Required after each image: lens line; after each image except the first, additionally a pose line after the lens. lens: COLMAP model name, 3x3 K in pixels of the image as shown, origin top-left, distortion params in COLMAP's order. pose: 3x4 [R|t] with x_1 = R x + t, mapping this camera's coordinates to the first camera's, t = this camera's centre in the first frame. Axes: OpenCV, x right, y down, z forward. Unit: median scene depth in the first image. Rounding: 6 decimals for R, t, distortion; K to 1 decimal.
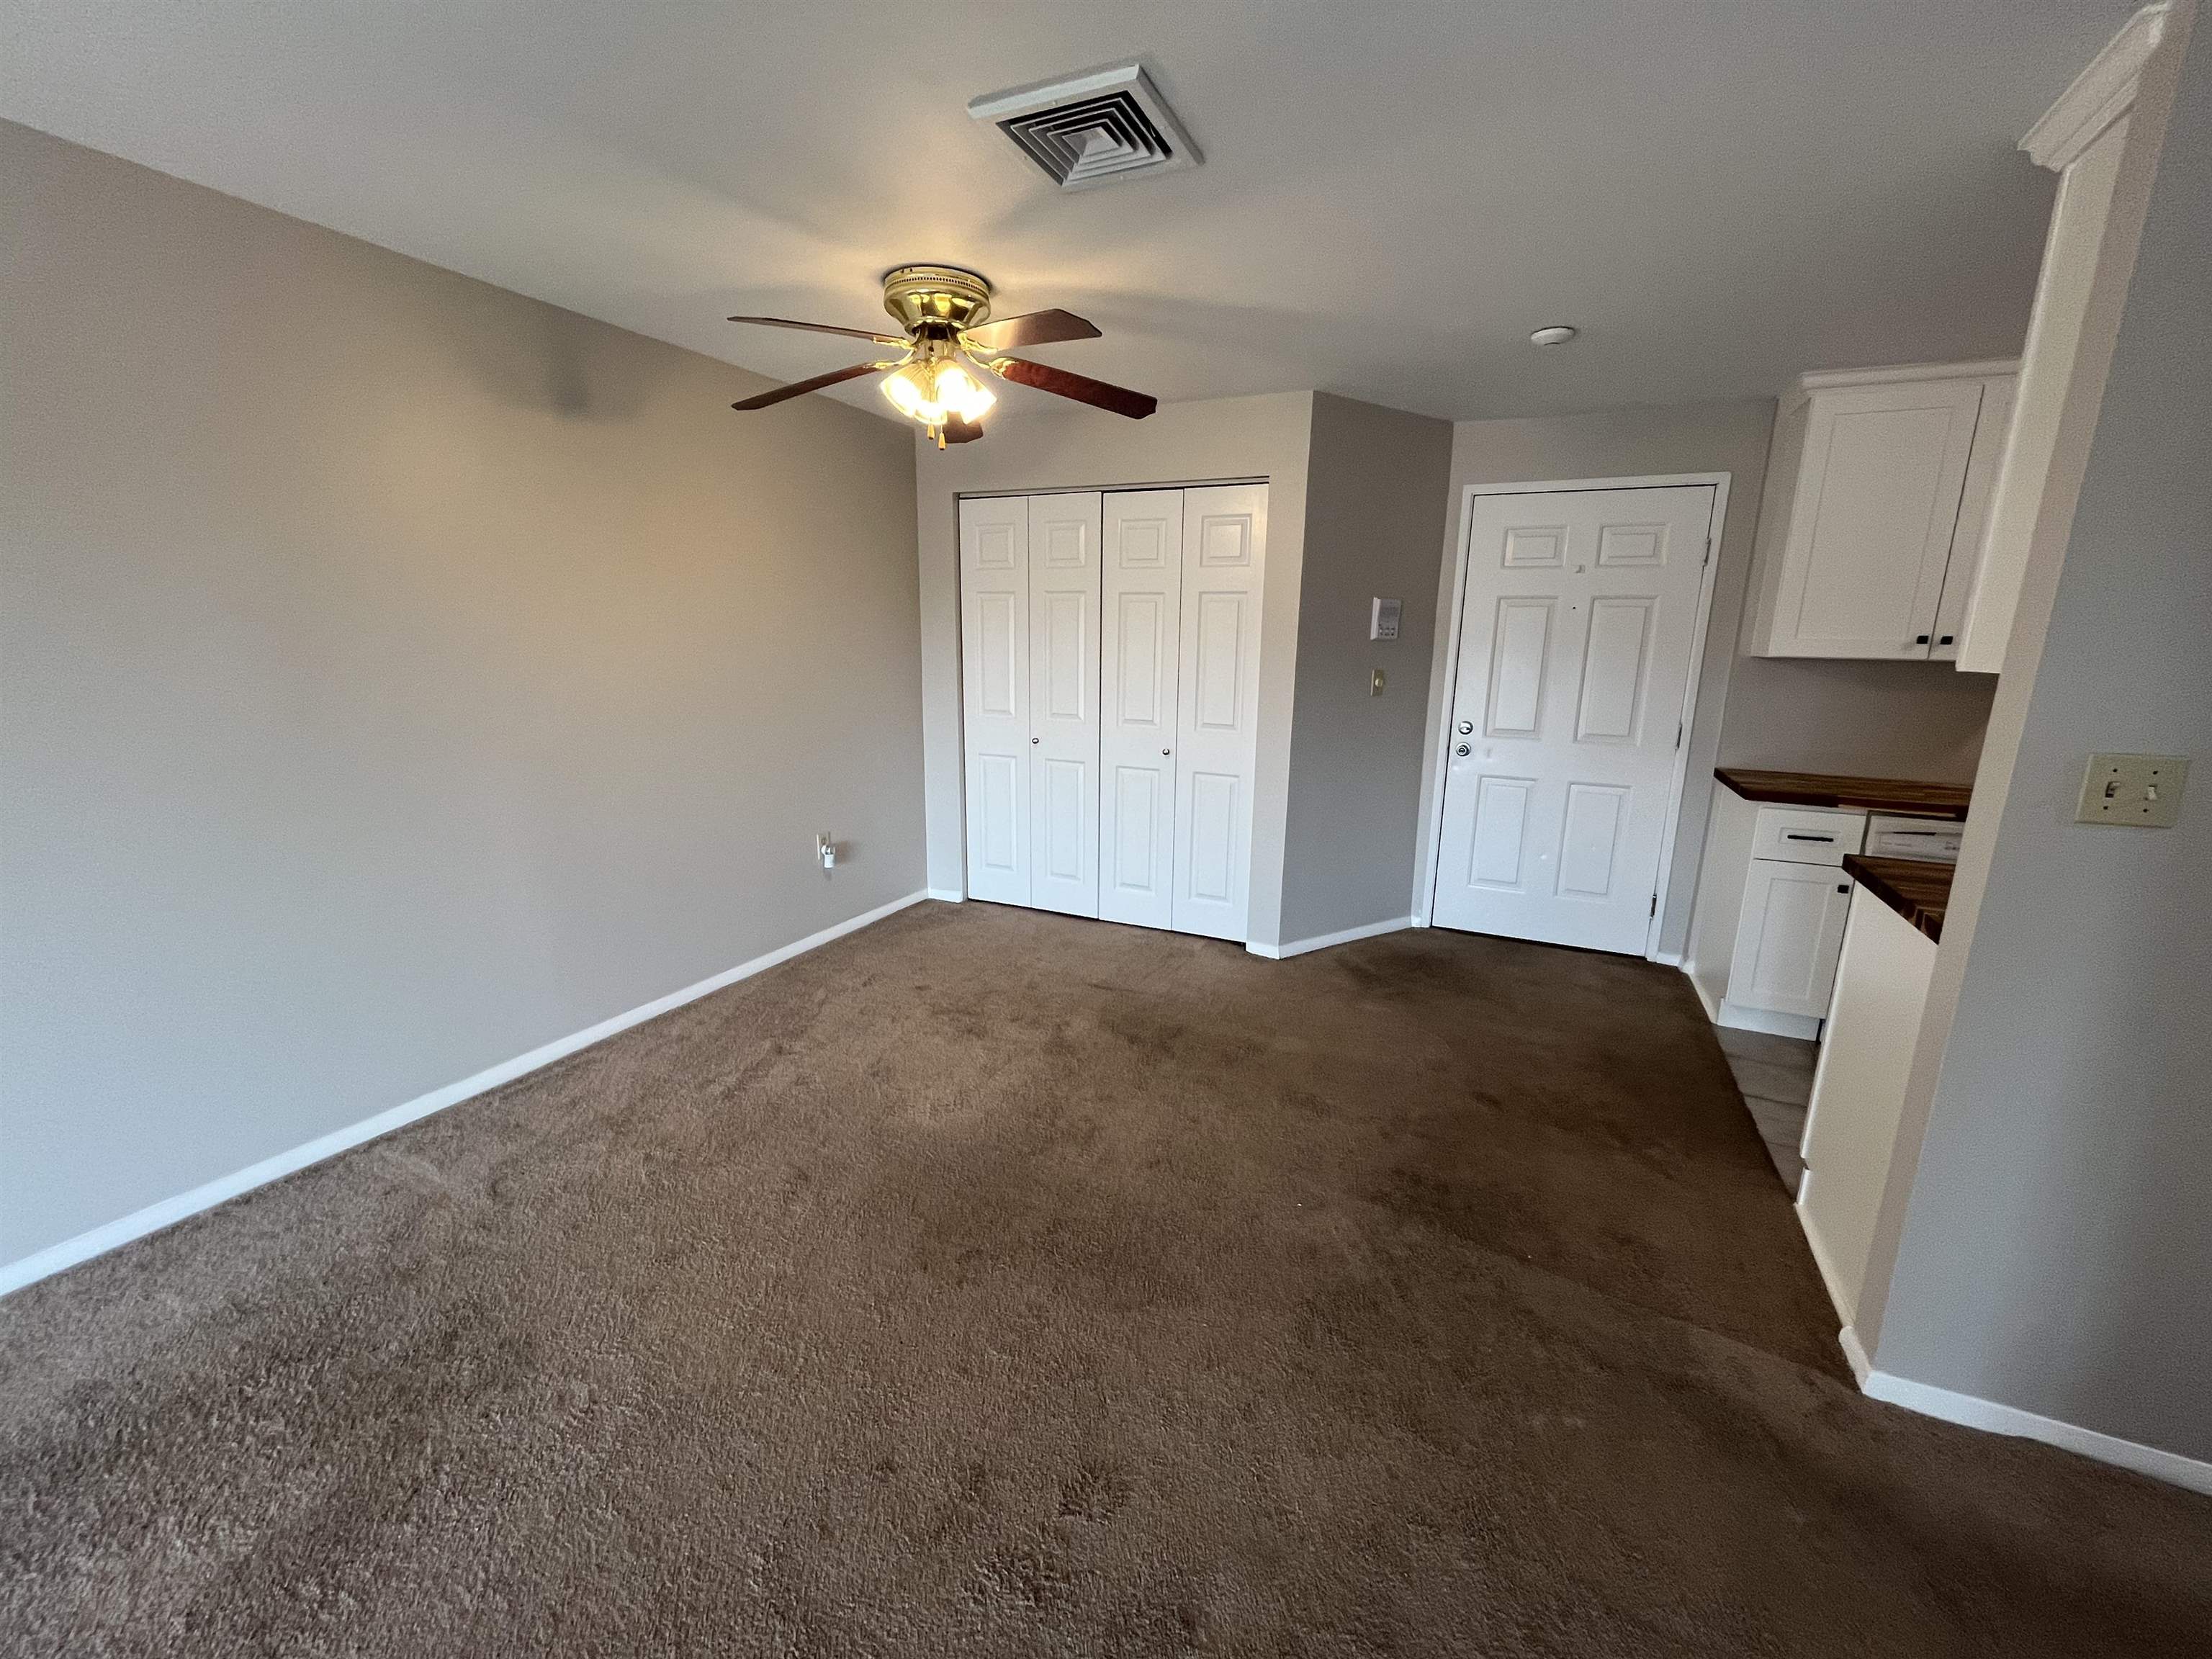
lens RADIAL K [[898.4, 0, 1102.9], [0, 898.4, 822.7], [0, 0, 1]] dist [-0.004201, 0.000217]
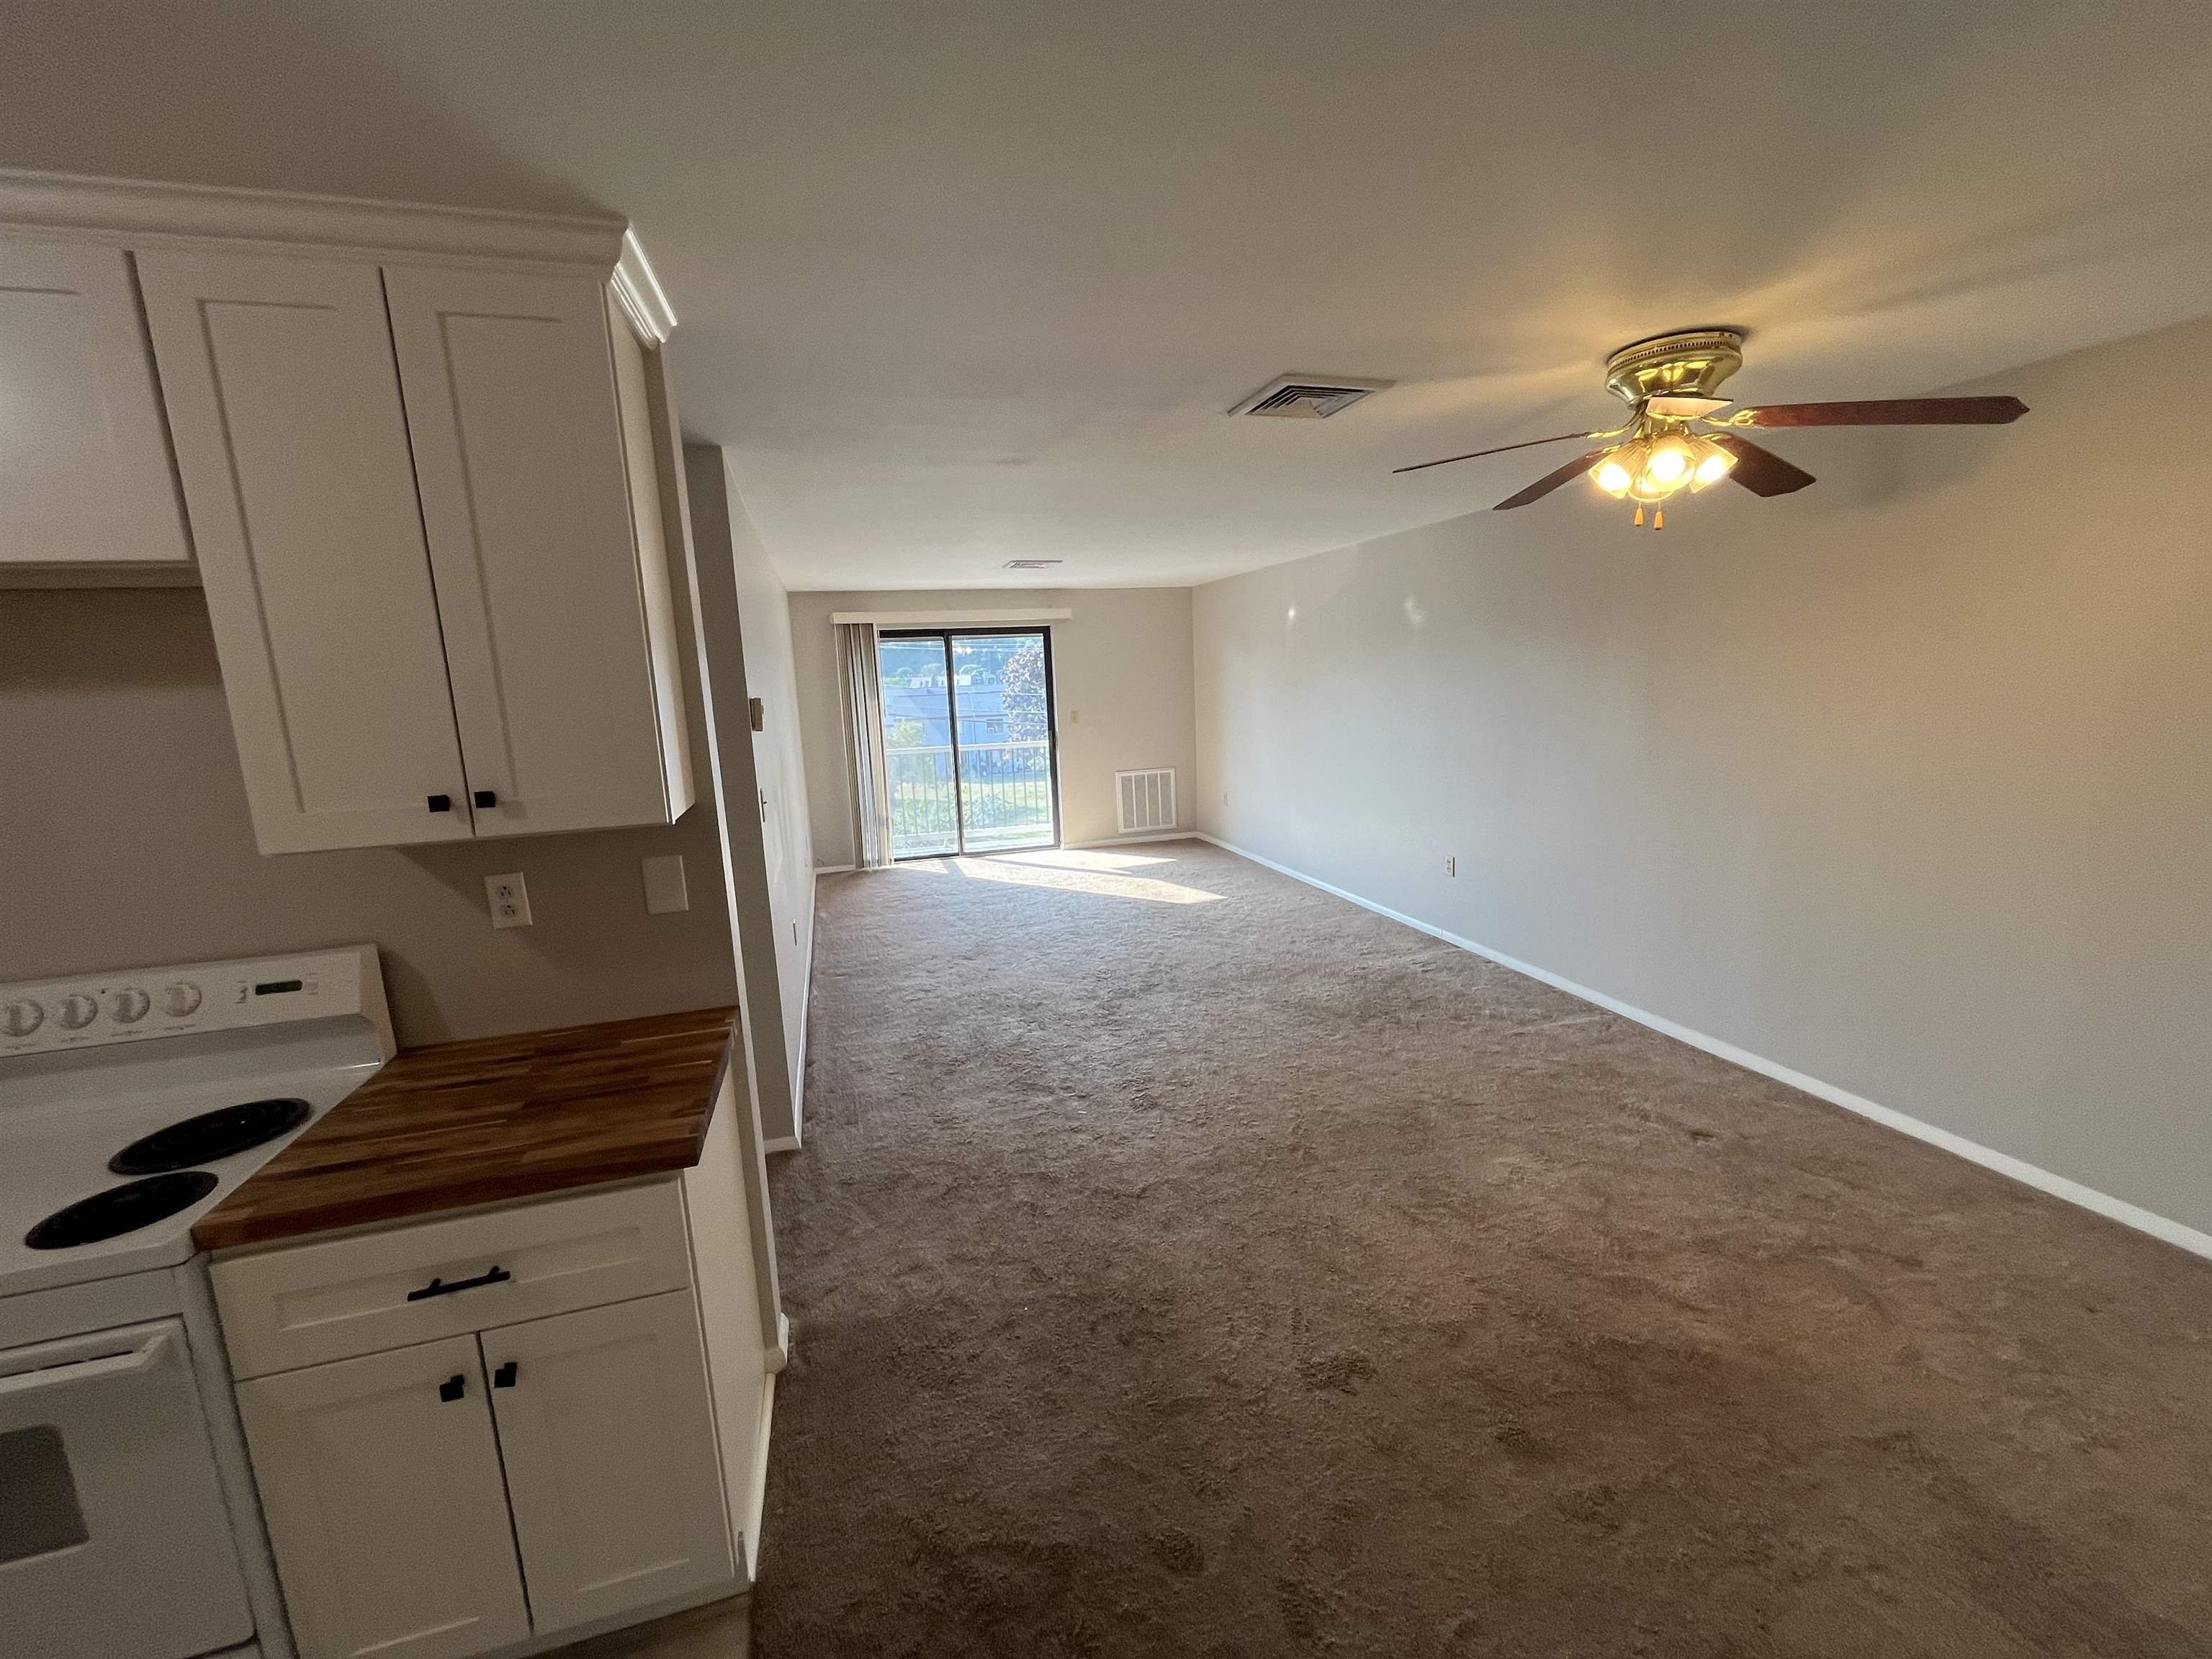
lens RADIAL K [[898.4, 0, 1105.6], [0, 898.4, 824.4], [0, 0, 1]] dist [-0.004201, 0.000217]
pose [[-0.742983, 0.123952, -0.657732, 0.625504], [-0.112342, 0.945665, 0.305117, -0.252767], [0.659814, 0.300588, -0.688689, 0.976607]]
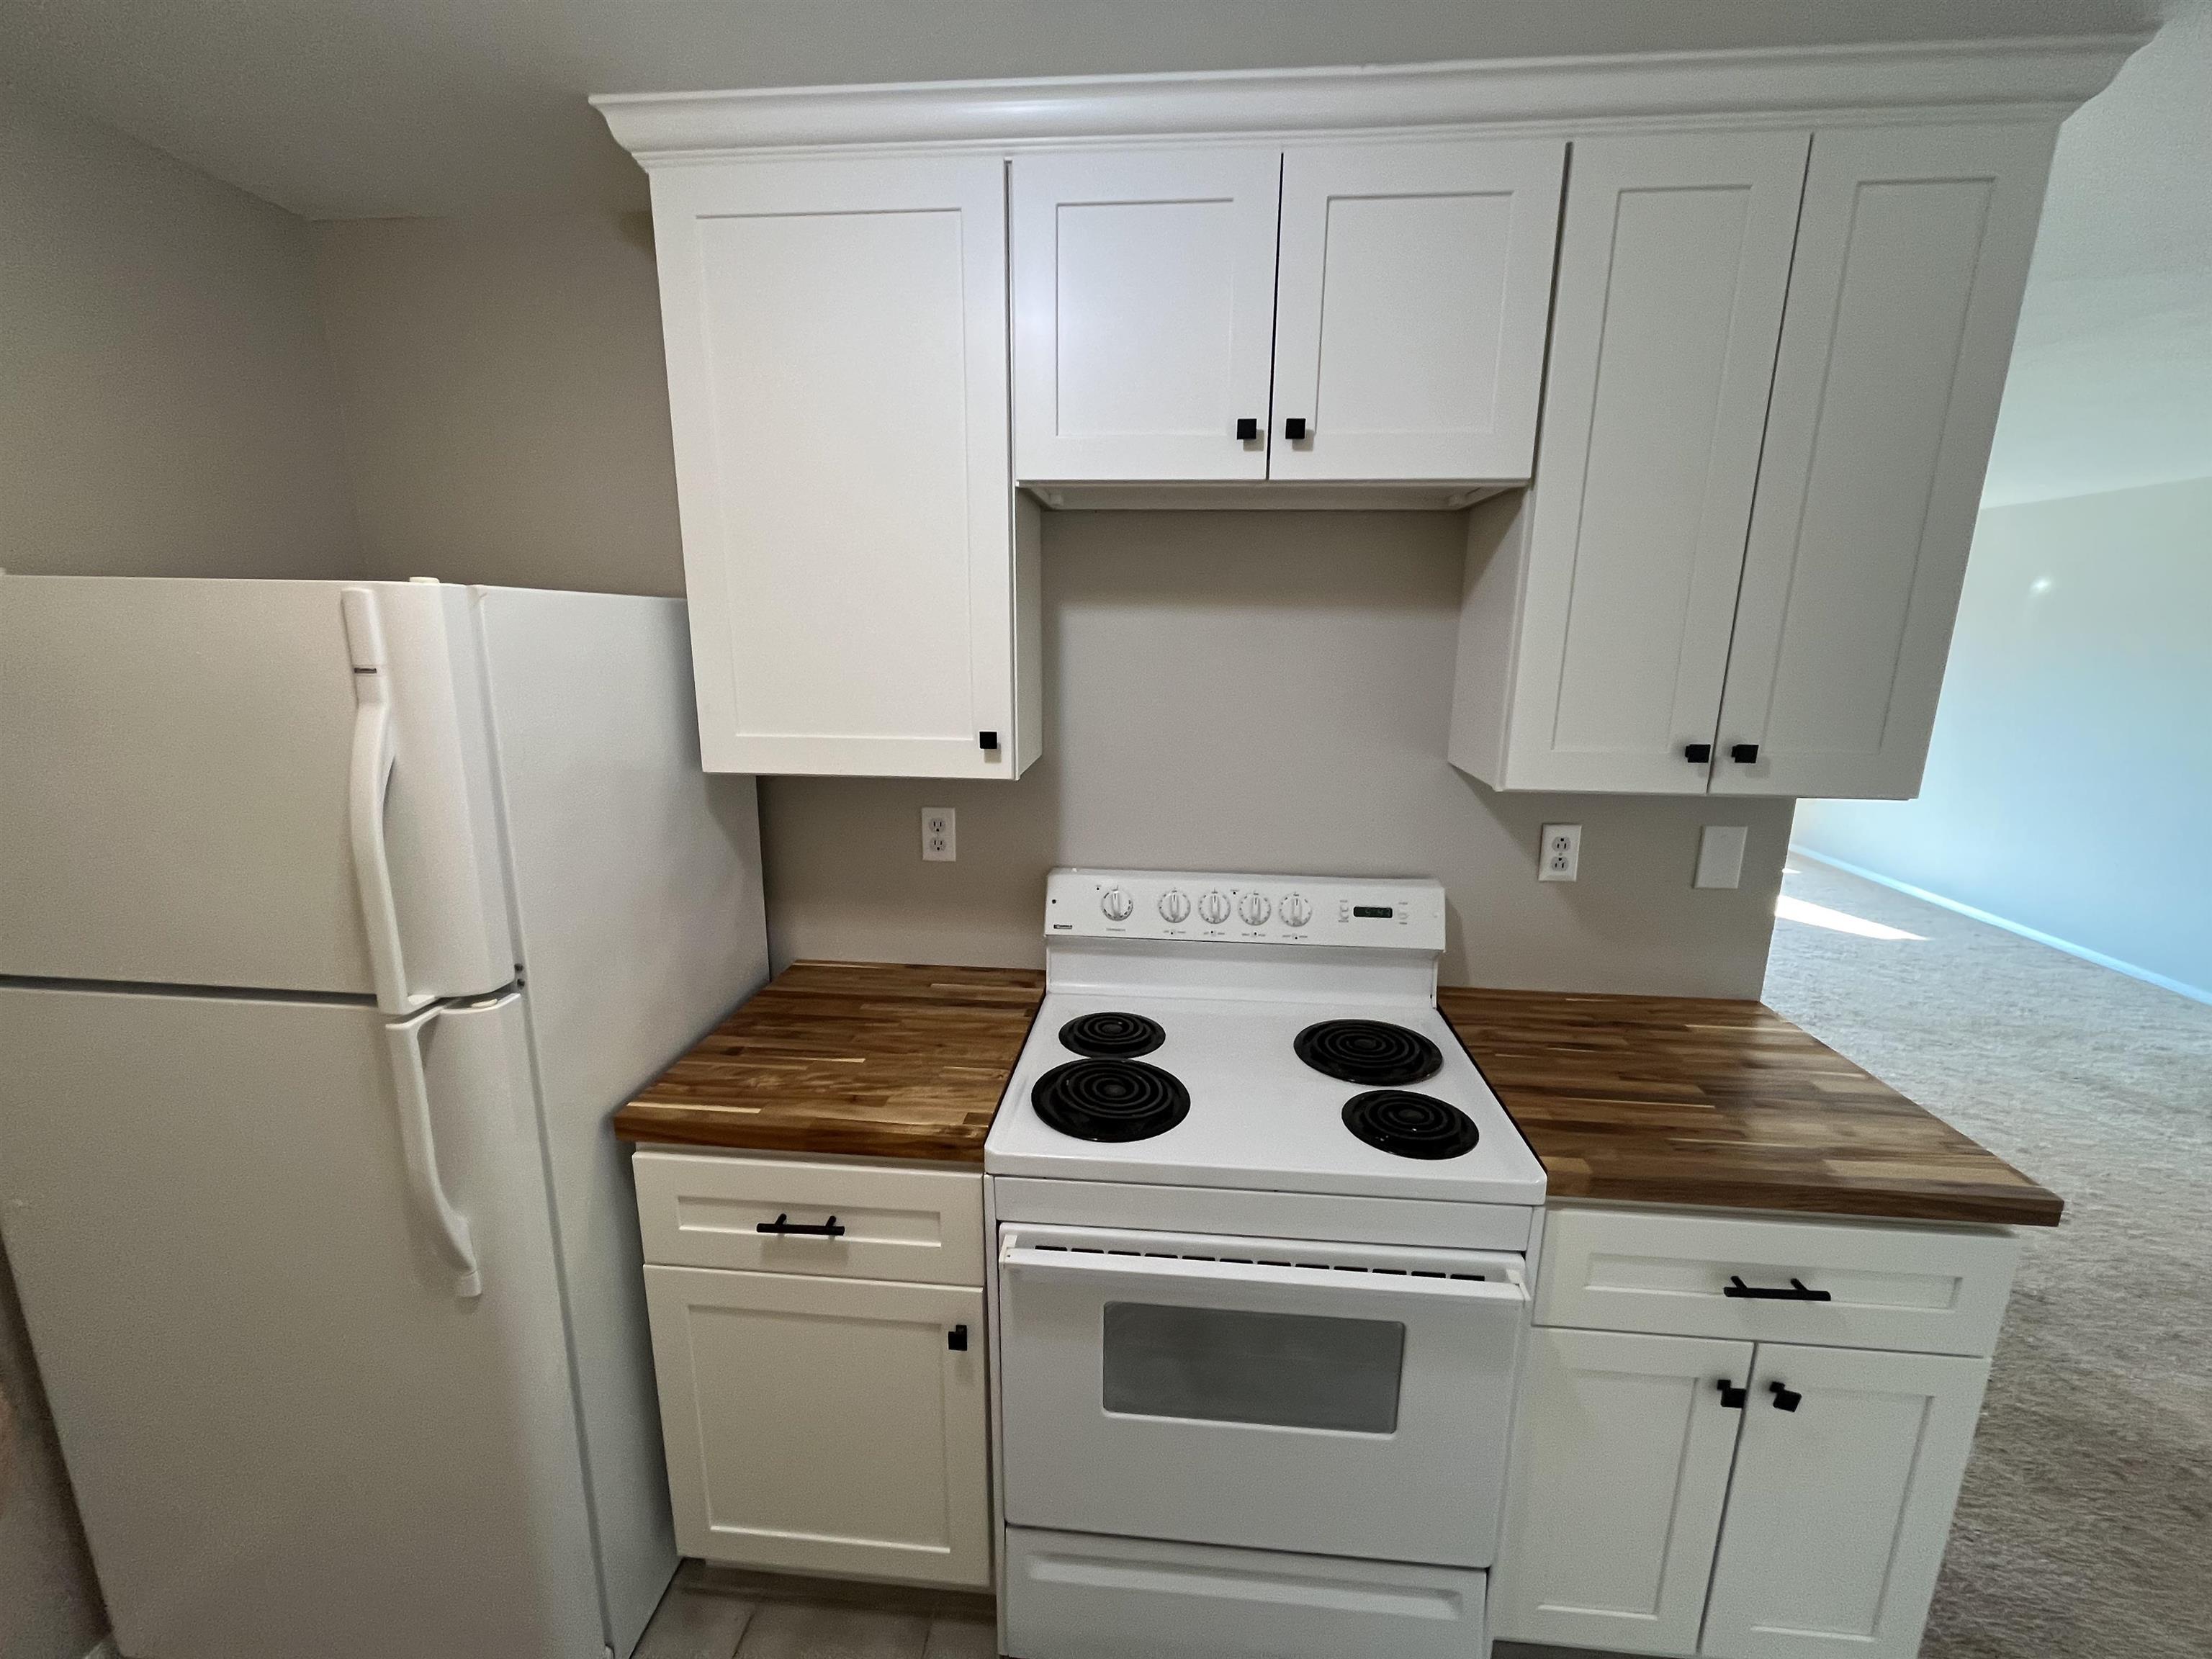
lens RADIAL K [[898.4, 0, 1106.9], [0, 898.4, 823.2], [0, 0, 1]] dist [-0.004201, 0.000217]
pose [[-0.937993, 0.046344, -0.343543, 0.947384], [-0.099004, 0.913934, 0.393604, -0.197657], [0.332217, 0.403209, -0.852675, 0.733557]]
